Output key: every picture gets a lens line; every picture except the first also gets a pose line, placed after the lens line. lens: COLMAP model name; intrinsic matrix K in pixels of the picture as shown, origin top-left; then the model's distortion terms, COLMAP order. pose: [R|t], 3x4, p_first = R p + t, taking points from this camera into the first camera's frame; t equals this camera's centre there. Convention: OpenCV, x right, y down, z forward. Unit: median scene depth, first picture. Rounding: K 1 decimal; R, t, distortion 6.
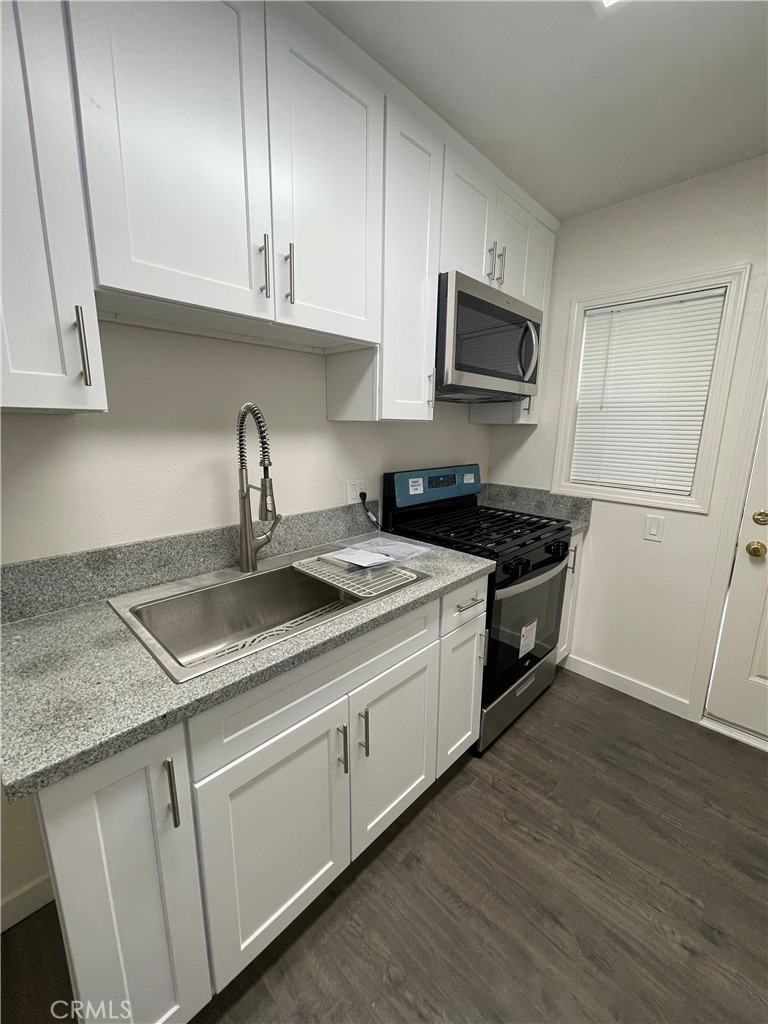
lens RADIAL K [[413.6, 0, 387.5], [0, 413.6, 508.5], [0, 0, 1]] dist [0.000200, -0.000107]
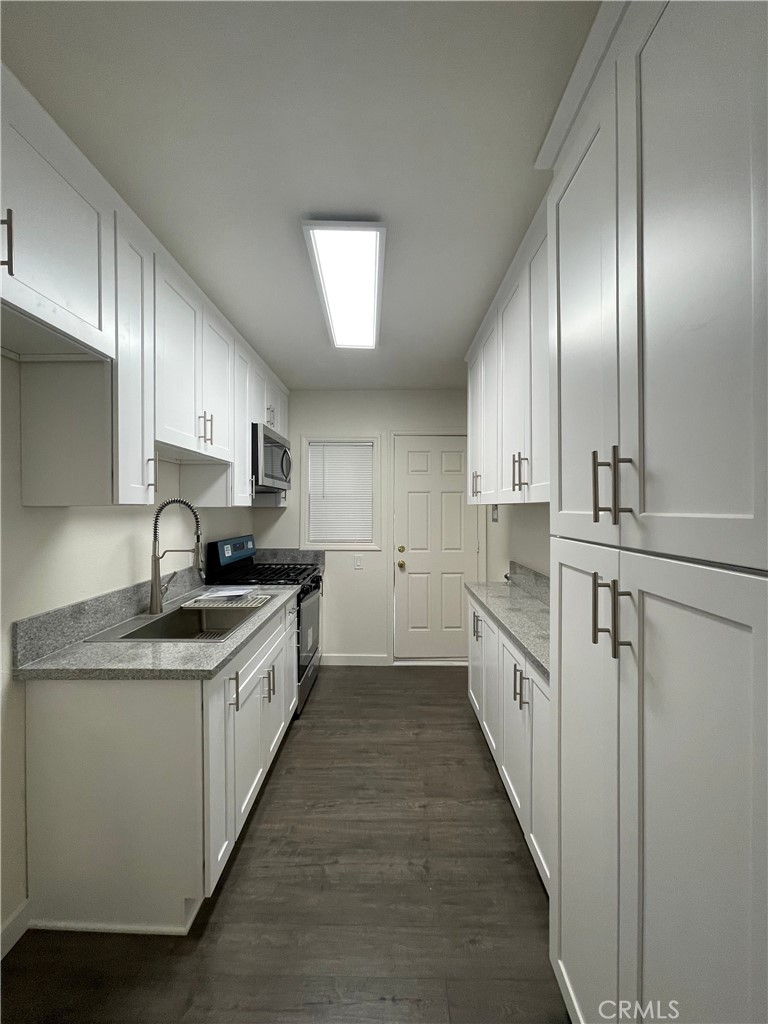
lens RADIAL K [[413.6, 0, 387.5], [0, 413.6, 508.5], [0, 0, 1]] dist [0.000200, -0.000107]
pose [[0.718236, -0.017928, 0.695569, -0.621534], [0.150120, 0.980117, -0.129750, 0.084687], [-0.679412, 0.197610, 0.706646, -0.493623]]
